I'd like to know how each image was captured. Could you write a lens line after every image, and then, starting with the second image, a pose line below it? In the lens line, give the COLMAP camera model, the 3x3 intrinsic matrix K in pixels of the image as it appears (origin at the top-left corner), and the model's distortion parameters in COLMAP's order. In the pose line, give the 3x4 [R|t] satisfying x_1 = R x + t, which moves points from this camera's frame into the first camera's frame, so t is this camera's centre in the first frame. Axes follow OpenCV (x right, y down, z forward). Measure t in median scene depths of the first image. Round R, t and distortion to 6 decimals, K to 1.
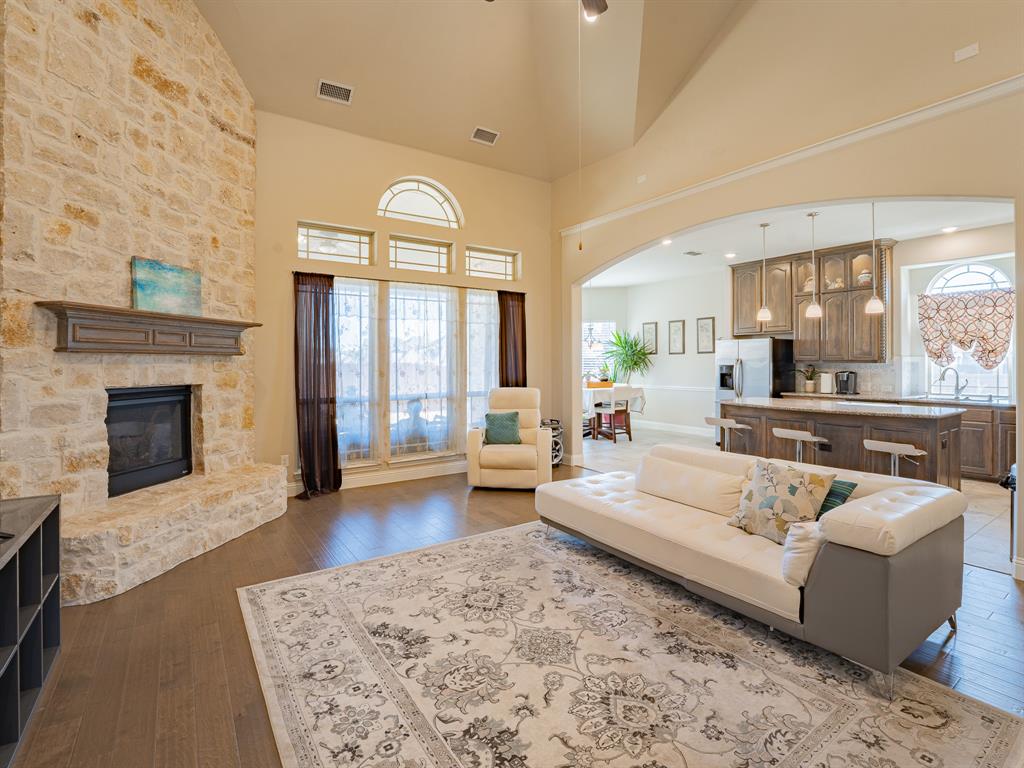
lens RADIAL K [[484.3, 0, 502.7], [0, 484.3, 353.9], [0, 0, 1]] dist [-0.014852, -0.001980]
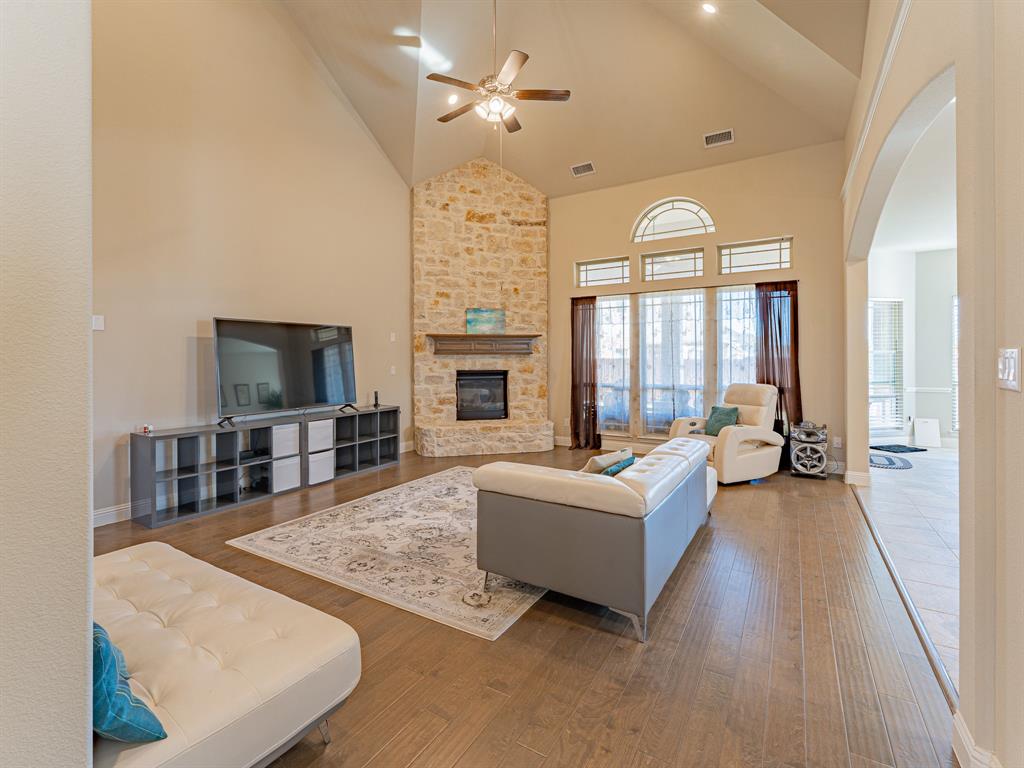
lens RADIAL K [[484.3, 0, 498.0], [0, 484.3, 355.1], [0, 0, 1]] dist [-0.014852, -0.001980]
pose [[0.408462, -0.006373, -0.912753, 1.108376], [0.018490, 0.999828, 0.001293, 0.002766], [0.912588, -0.017405, 0.408510, 0.225183]]
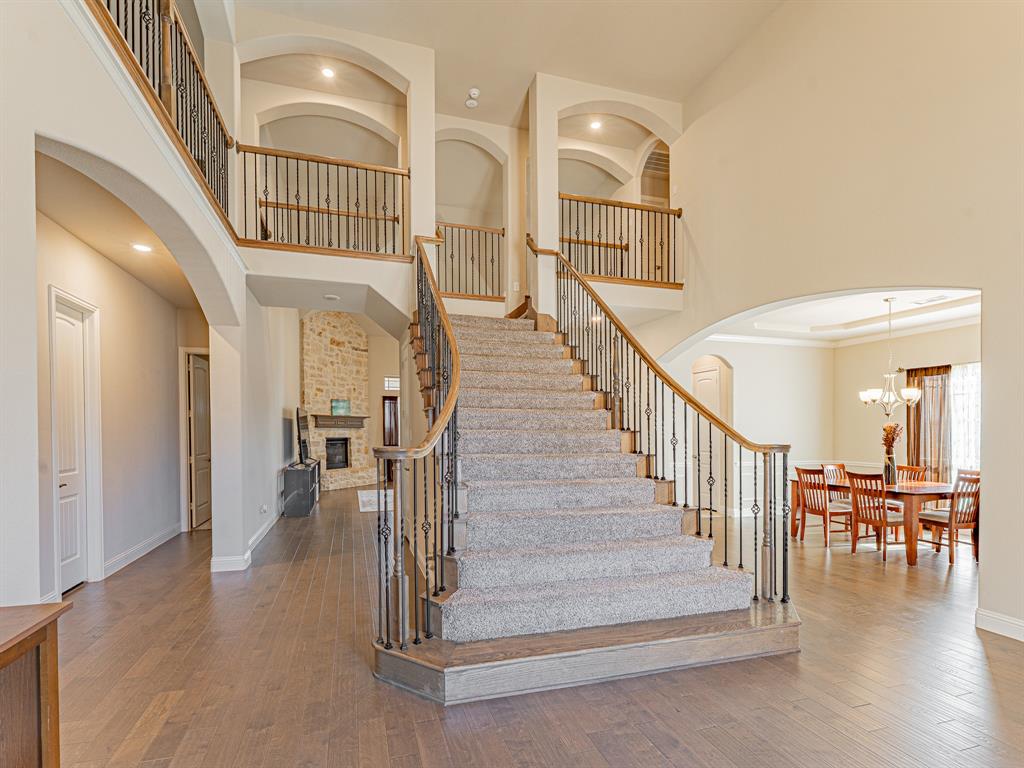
lens RADIAL K [[484.3, 0, 493.0], [0, 484.3, 432.0], [0, 0, 1]] dist [-0.014852, -0.001980]
pose [[0.950685, -0.000968, -0.310155, 1.239319], [0.005731, 0.999879, 0.014445, -0.011131], [0.310104, -0.015510, 0.950576, -1.712092]]
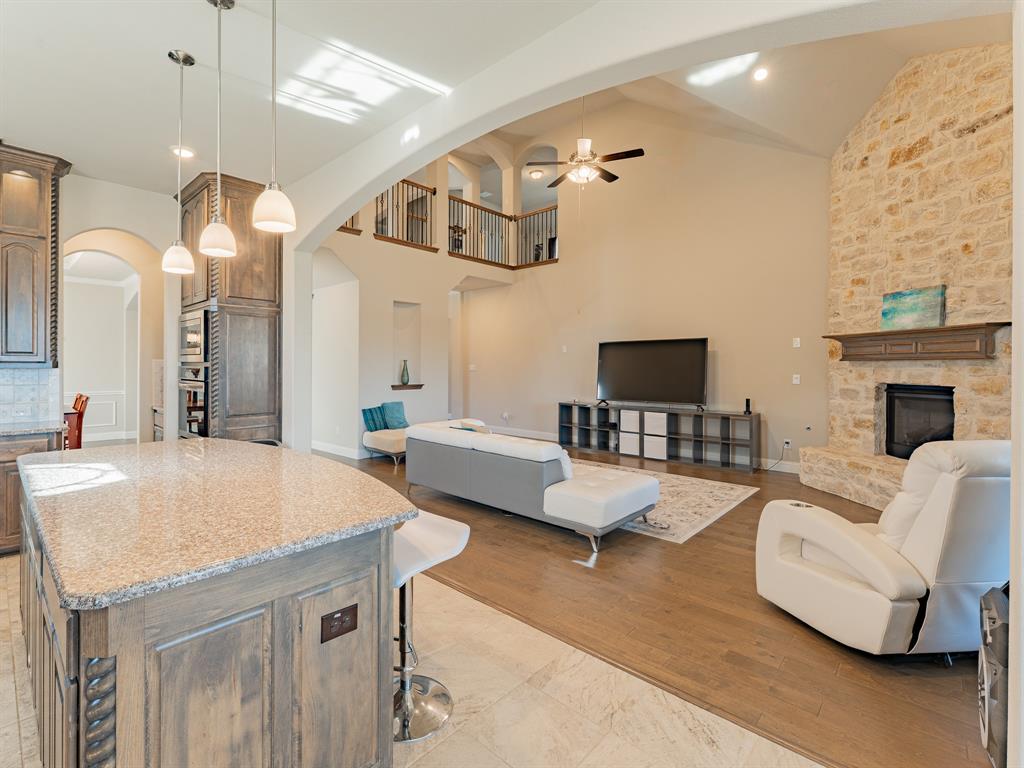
lens RADIAL K [[479.9, 0, 450.9], [0, 479.9, 361.0], [0, 0, 1]] dist [0.012348, -0.001580]
pose [[-0.983627, -0.002333, -0.180201, 0.729516], [0.002375, 0.999662, -0.025906, 0.032799], [0.180200, -0.025910, -0.983289, 1.992932]]
